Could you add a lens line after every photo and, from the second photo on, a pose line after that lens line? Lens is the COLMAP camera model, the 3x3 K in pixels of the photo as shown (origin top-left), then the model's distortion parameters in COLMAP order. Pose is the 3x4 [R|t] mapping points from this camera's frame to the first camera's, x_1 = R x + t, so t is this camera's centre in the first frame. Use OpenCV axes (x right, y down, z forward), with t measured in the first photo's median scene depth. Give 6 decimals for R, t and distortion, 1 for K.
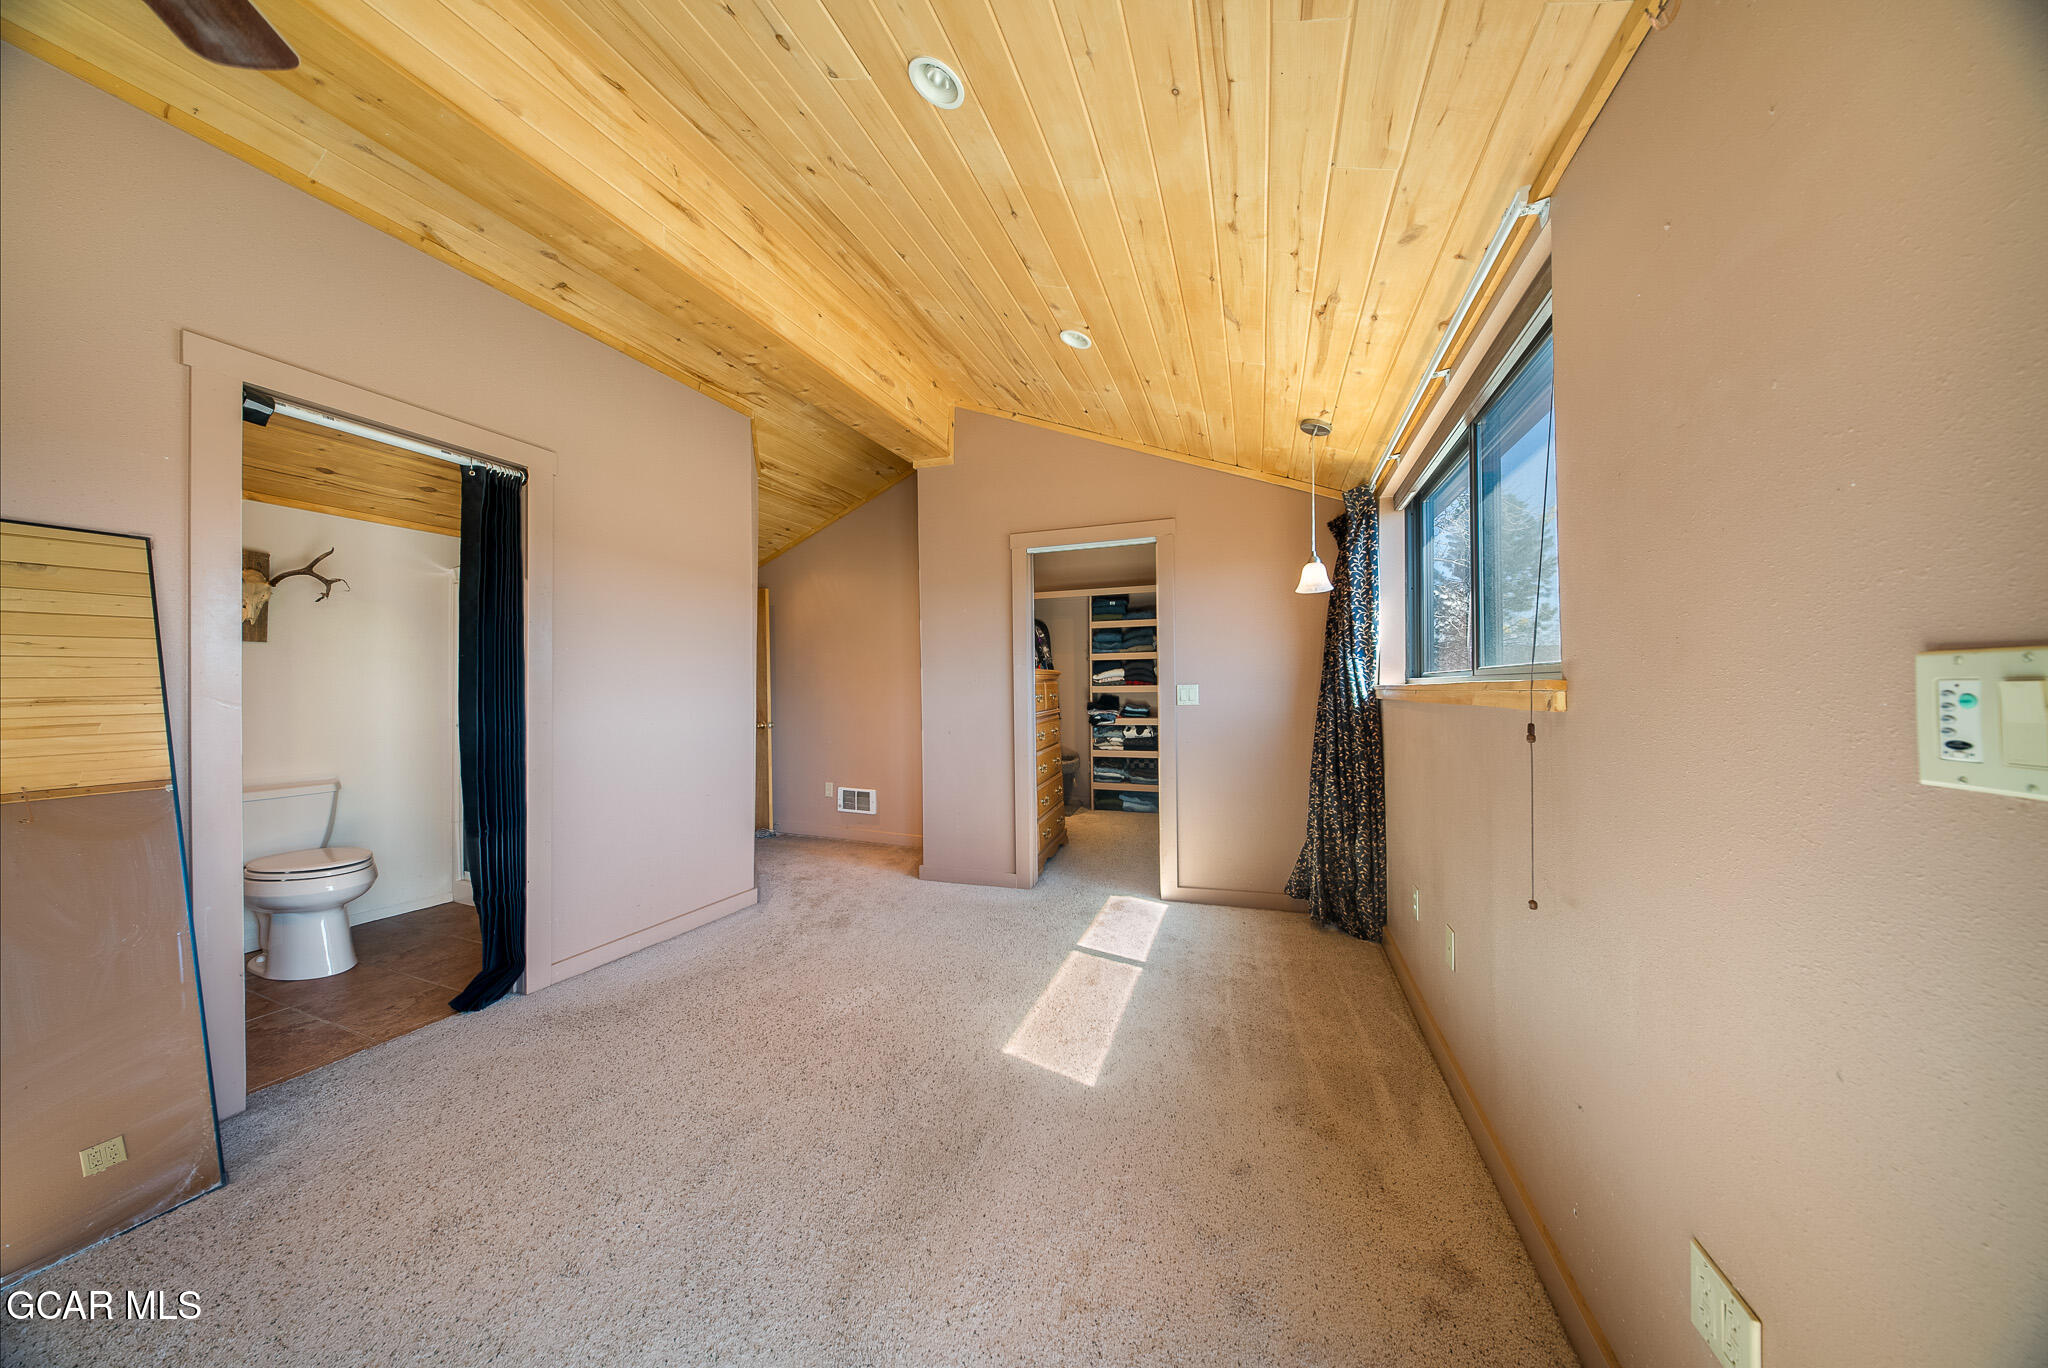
lens RADIAL K [[615.0, 0, 1031.8], [0, 615.0, 688.4], [0, 0, 1]] dist [-0.001373, -0.000249]
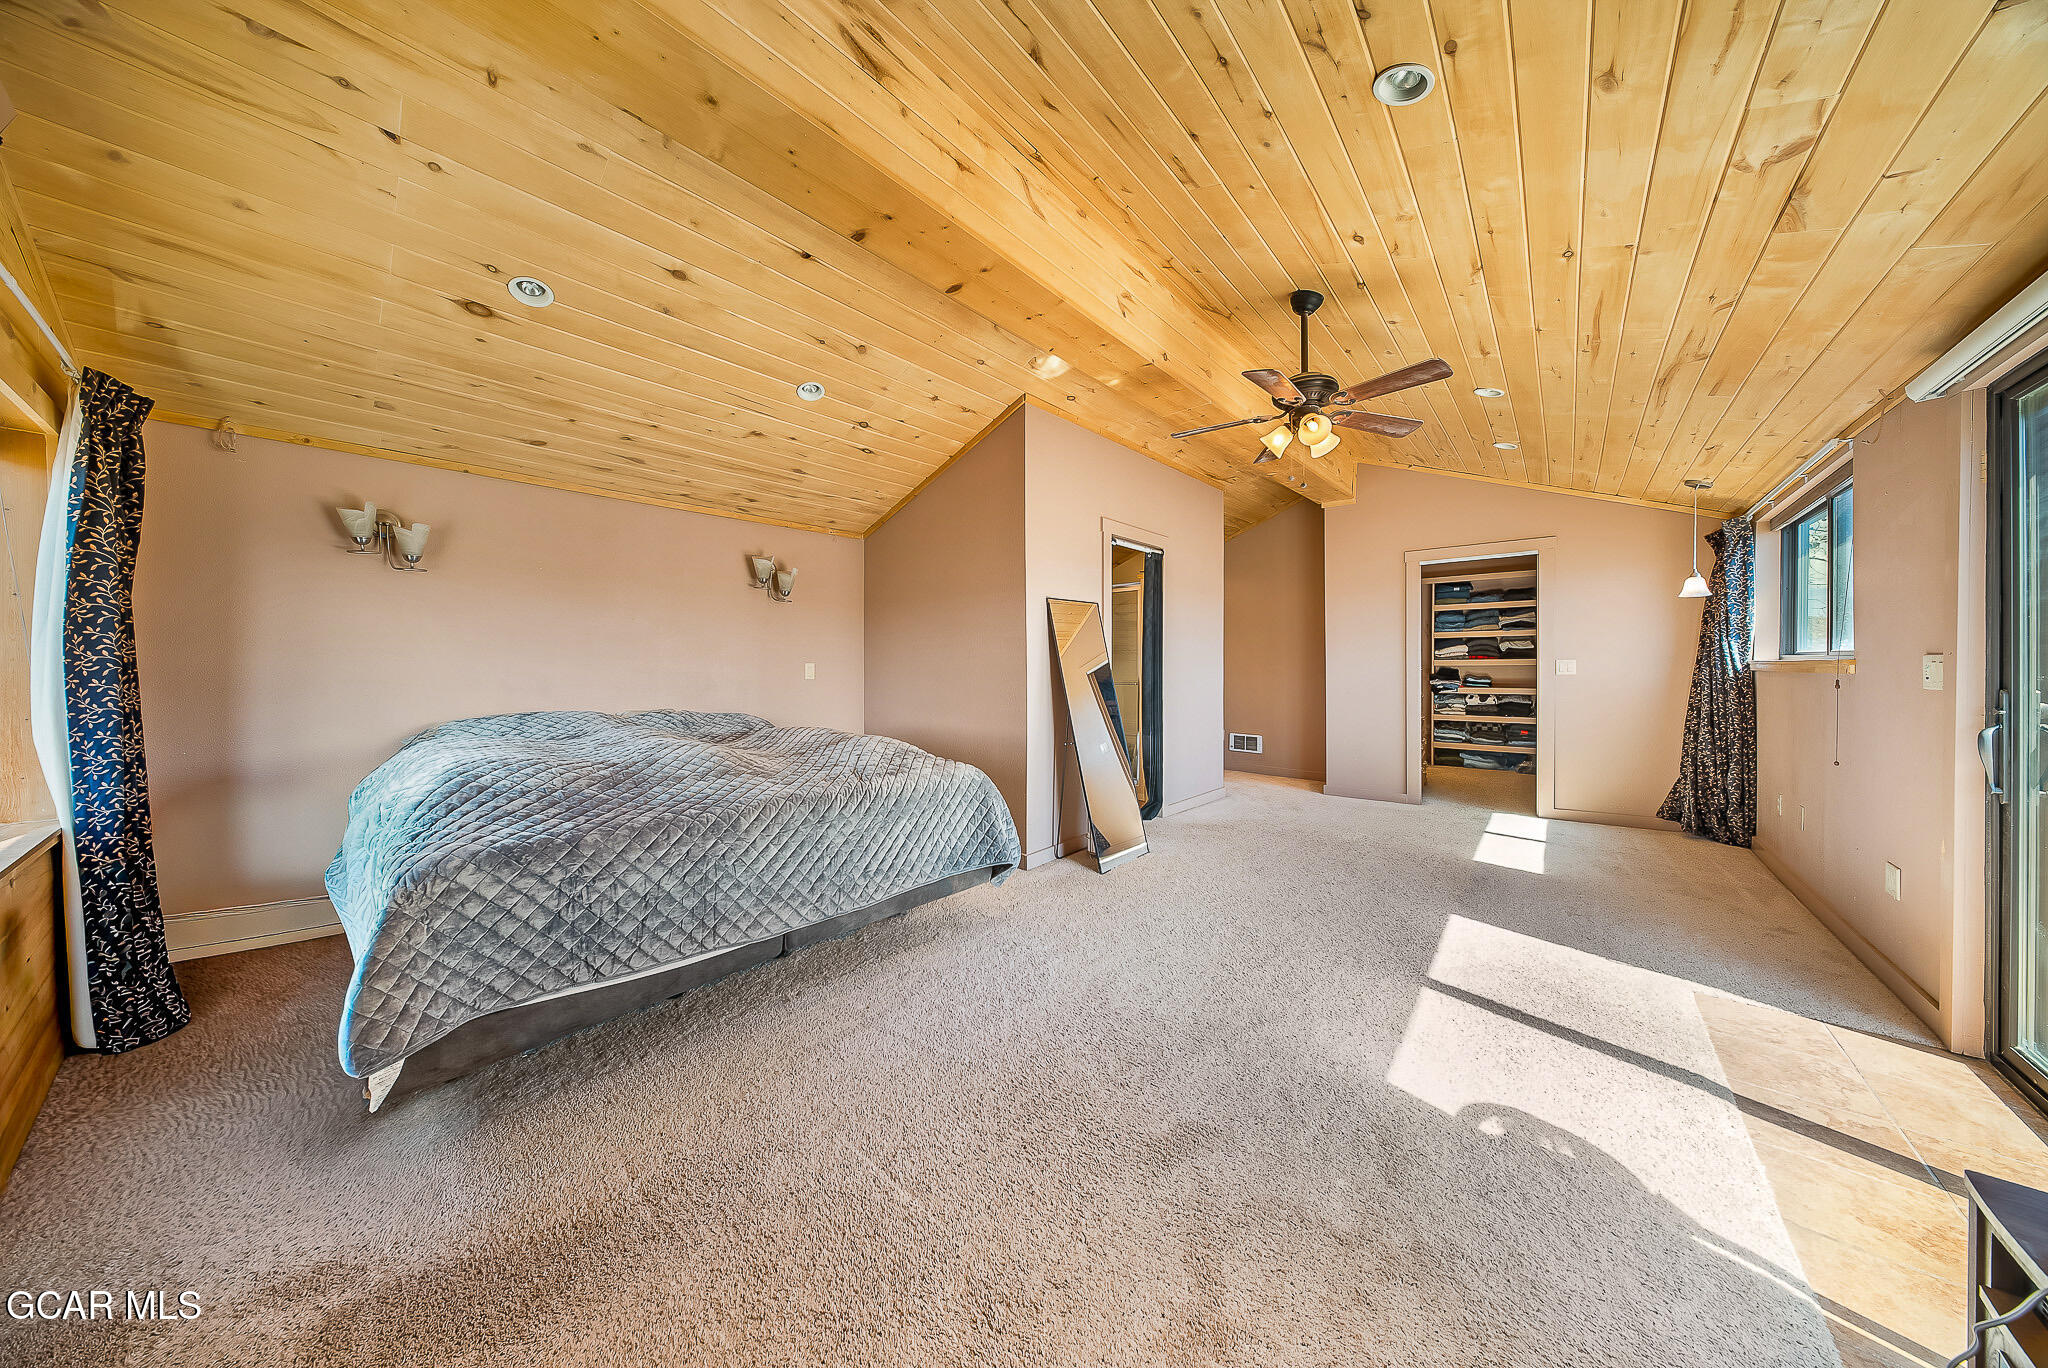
lens RADIAL K [[615.6, 0, 1023.6], [0, 615.6, 672.4], [0, 0, 1]] dist [-0.011490, -0.000103]
pose [[0.929799, 0.007971, -0.367980, -0.429103], [-0.001310, 0.999831, 0.018347, -0.001369], [0.368064, -0.016577, 0.929653, -0.812351]]
